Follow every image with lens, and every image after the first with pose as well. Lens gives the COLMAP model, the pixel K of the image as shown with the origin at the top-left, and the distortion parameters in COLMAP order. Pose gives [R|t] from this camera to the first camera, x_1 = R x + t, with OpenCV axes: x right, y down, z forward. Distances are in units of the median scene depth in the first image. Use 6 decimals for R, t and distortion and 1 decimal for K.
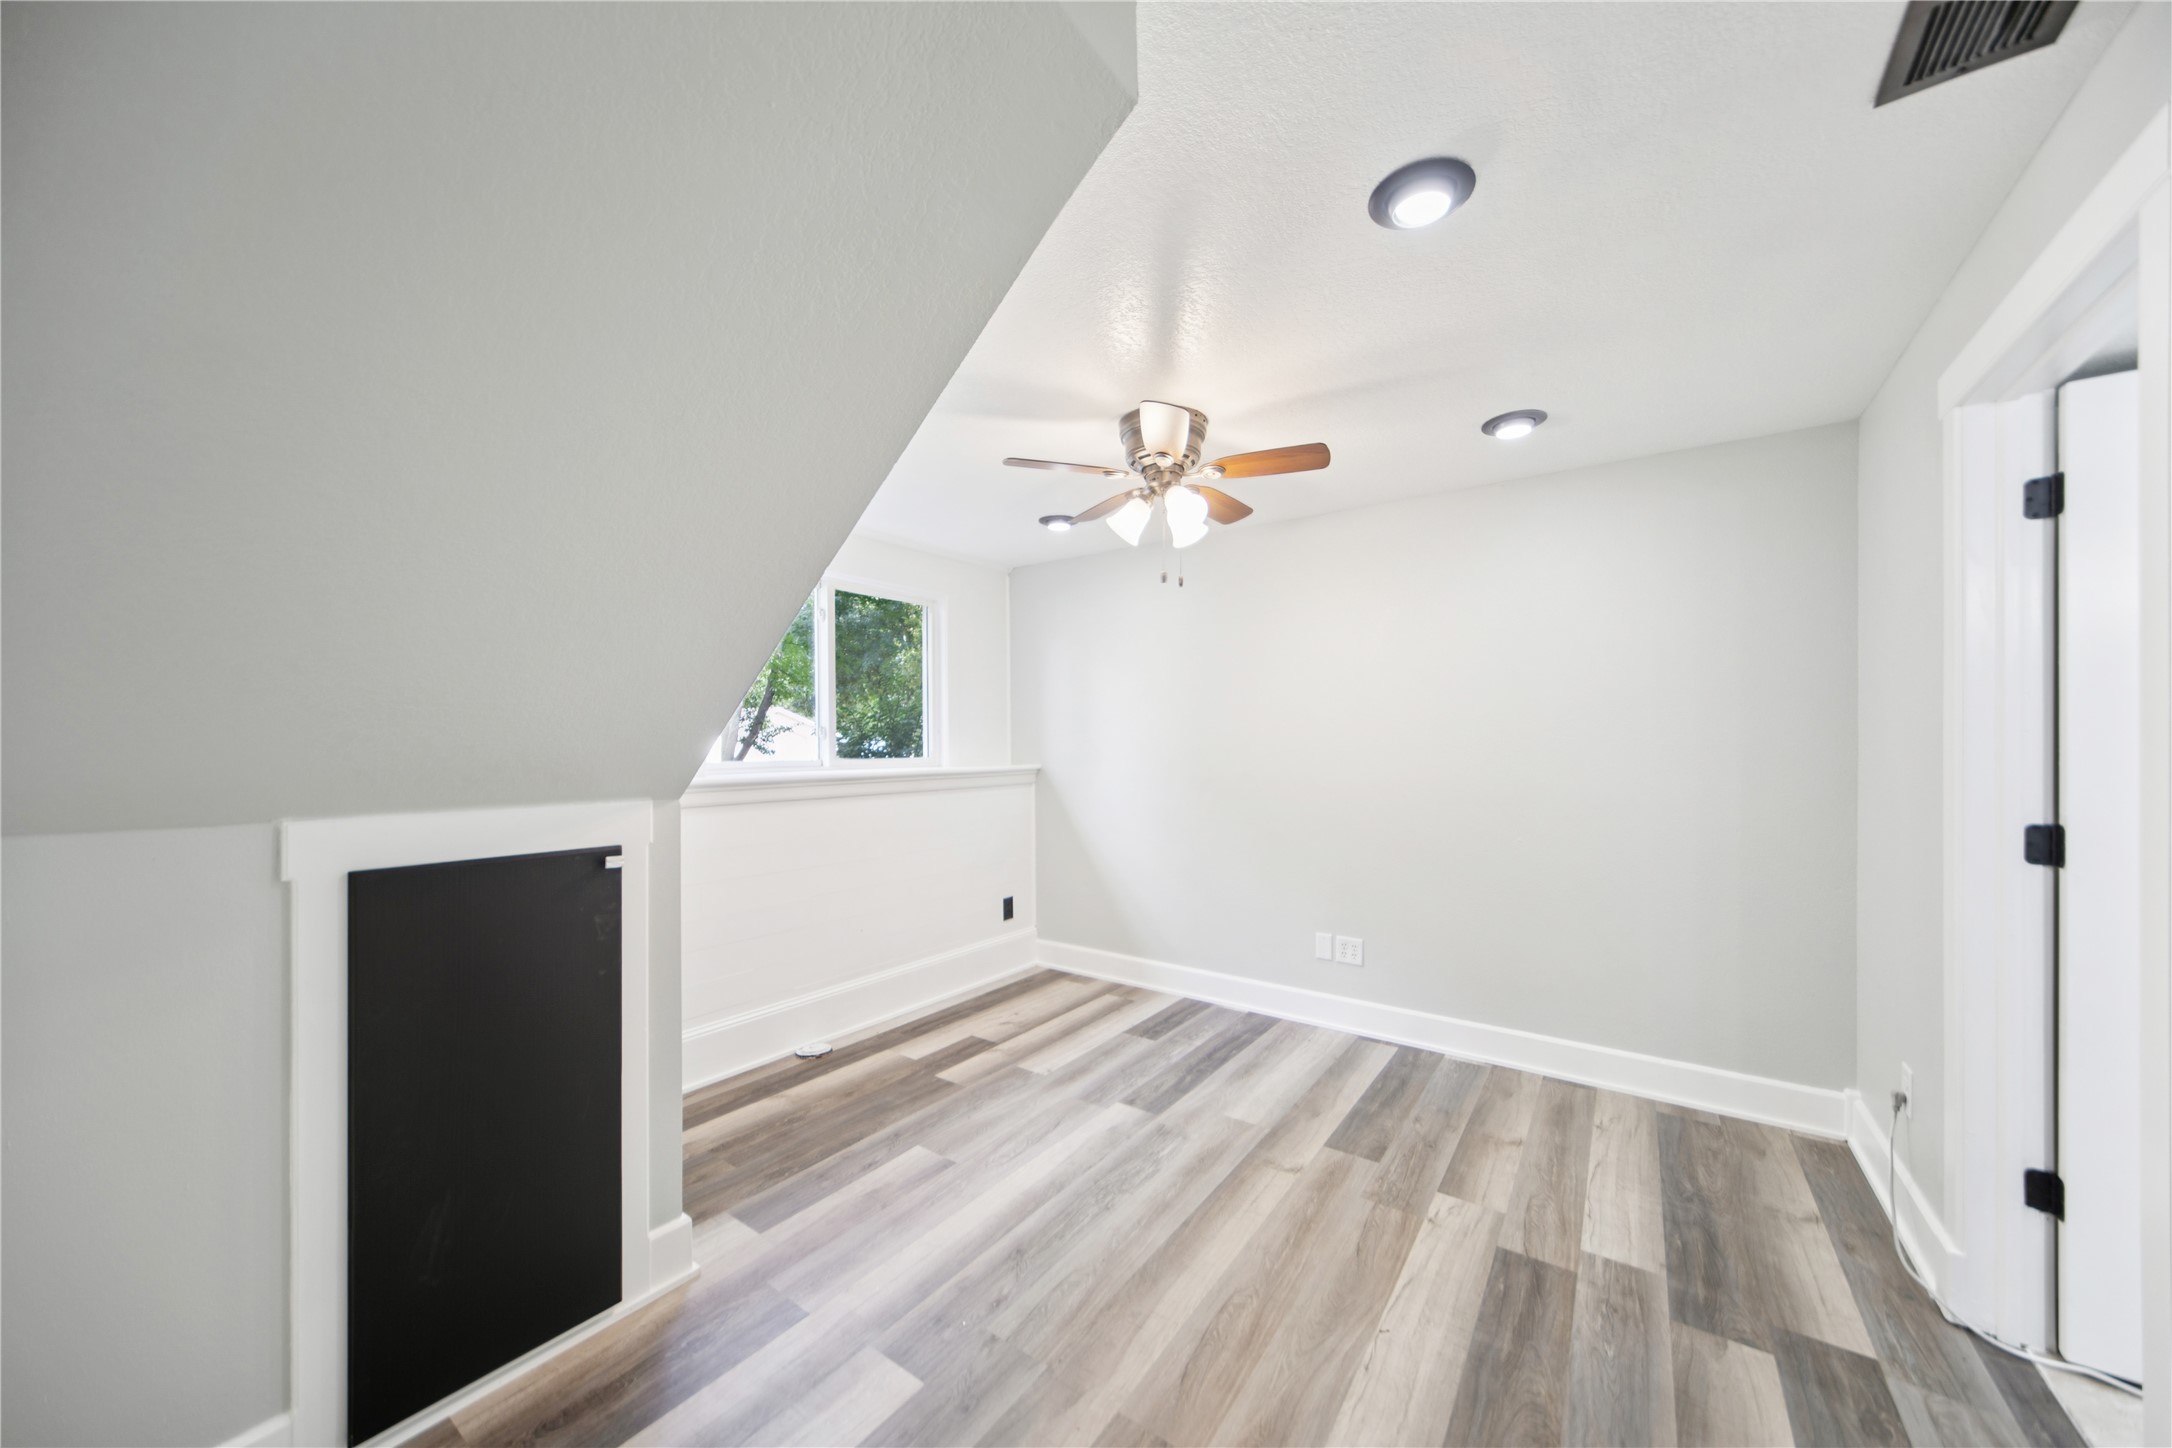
lens RADIAL K [[775.4, 0, 1097.9], [0, 775.4, 746.7], [0, 0, 1]] dist [-0.001501, -0.000069]
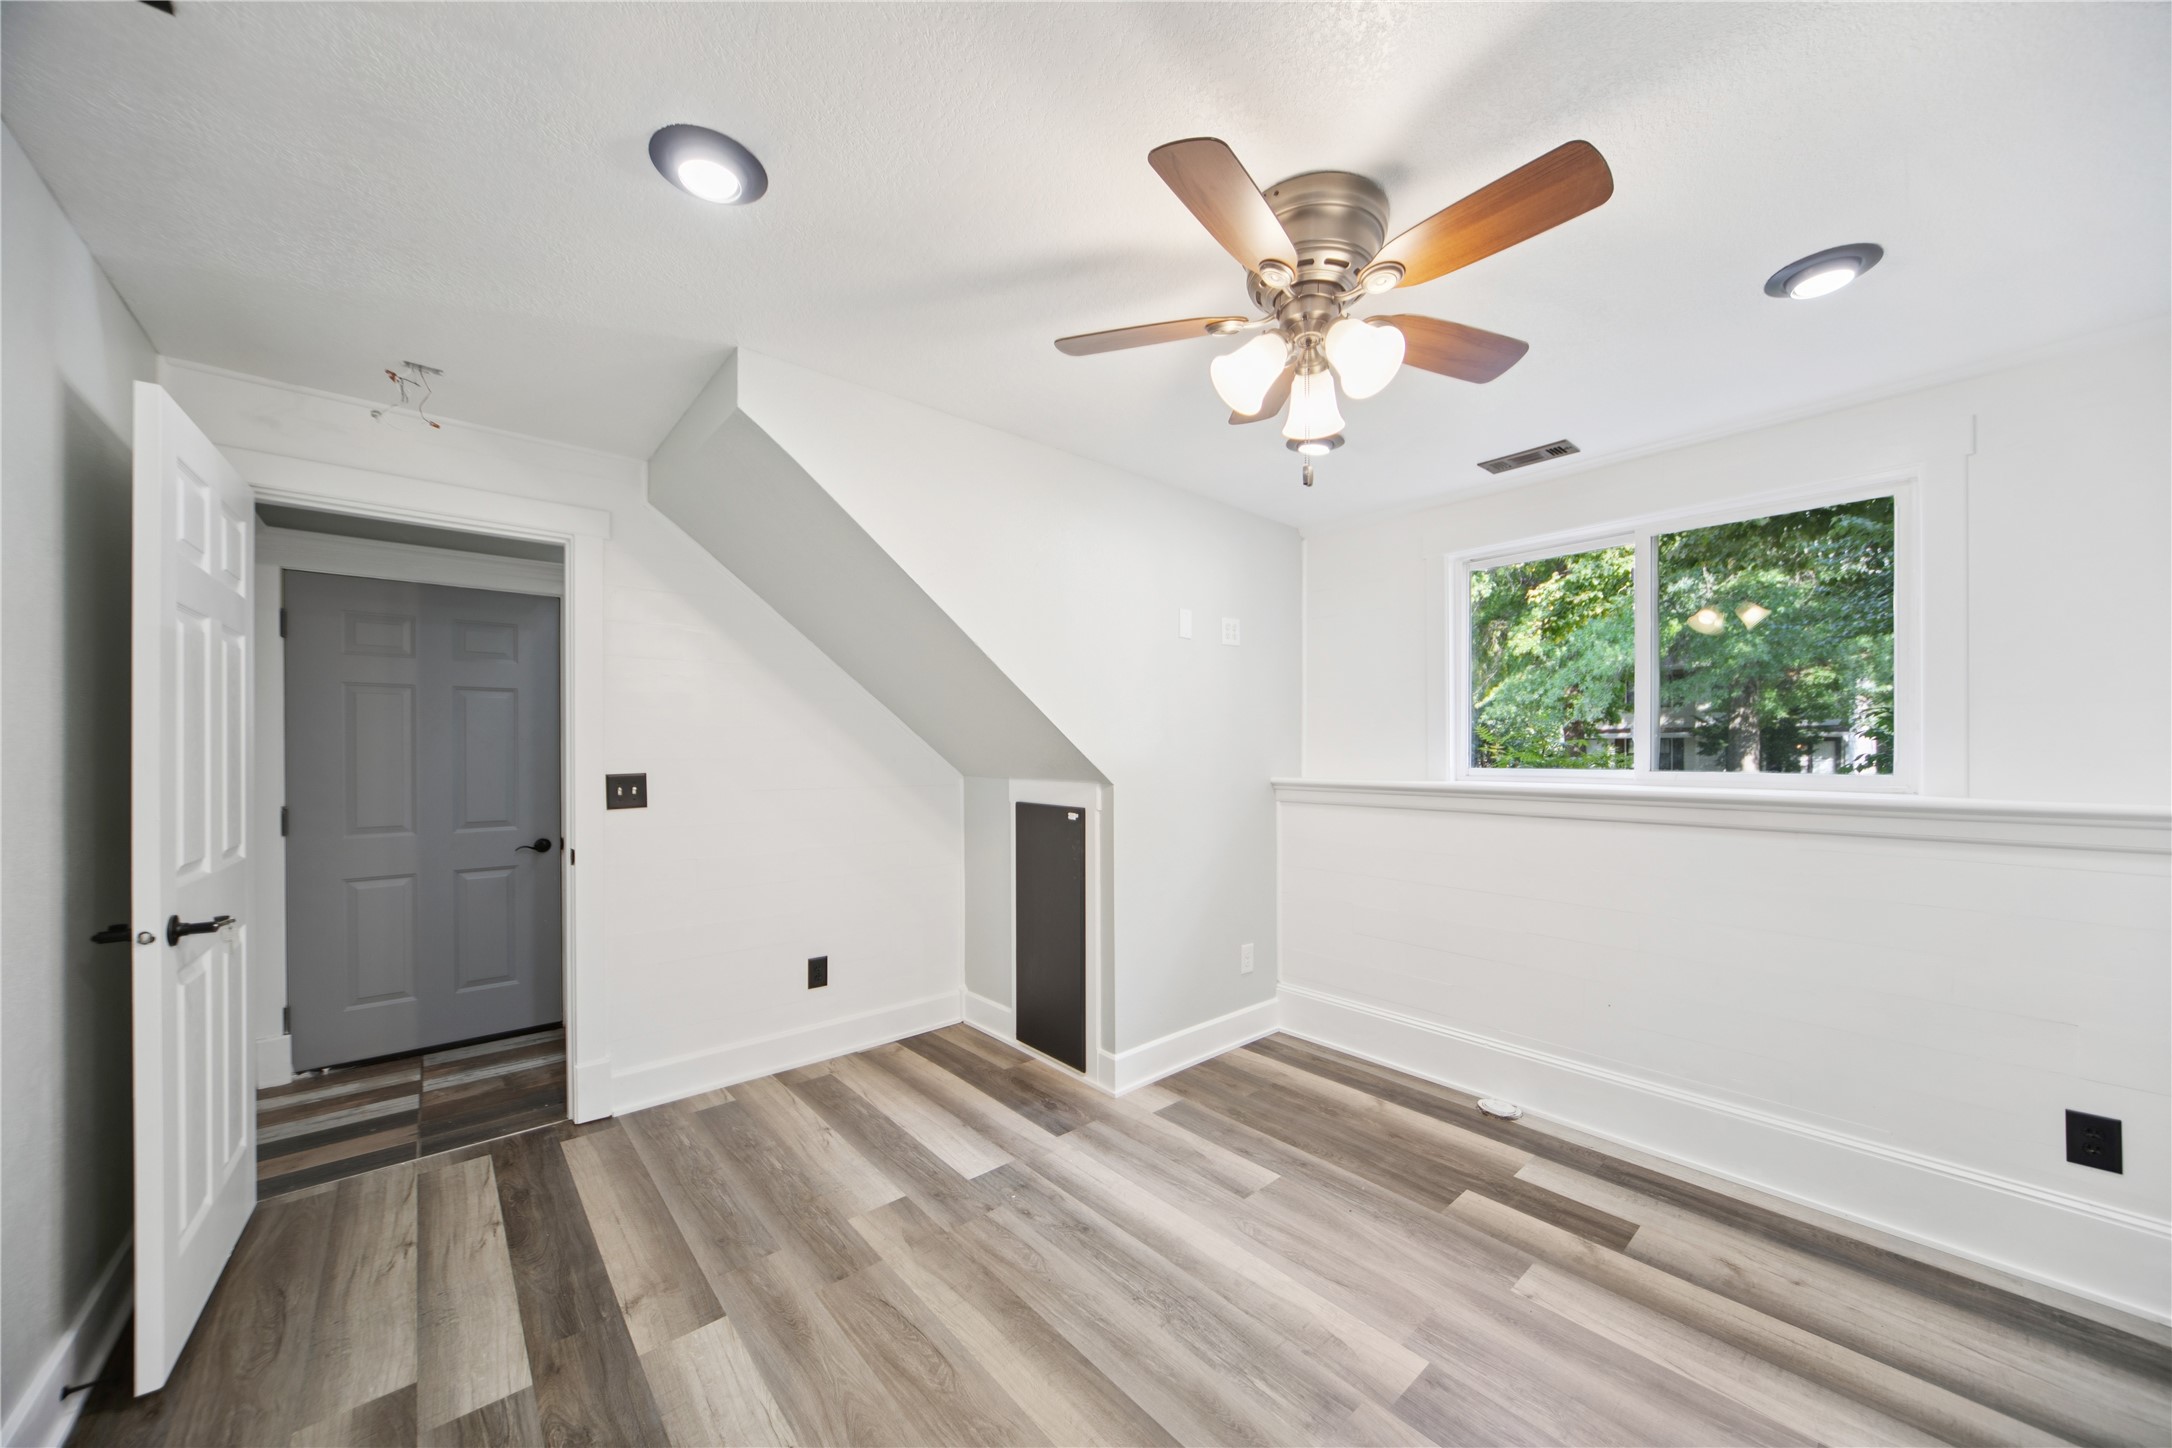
lens RADIAL K [[775.4, 0, 1097.9], [0, 775.4, 746.7], [0, 0, 1]] dist [-0.001501, -0.000069]
pose [[-0.243864, -0.001696, -0.969808, 0.859065], [0.000469, 0.999998, -0.001867, -0.004745], [0.969809, -0.000910, -0.243863, 1.188276]]
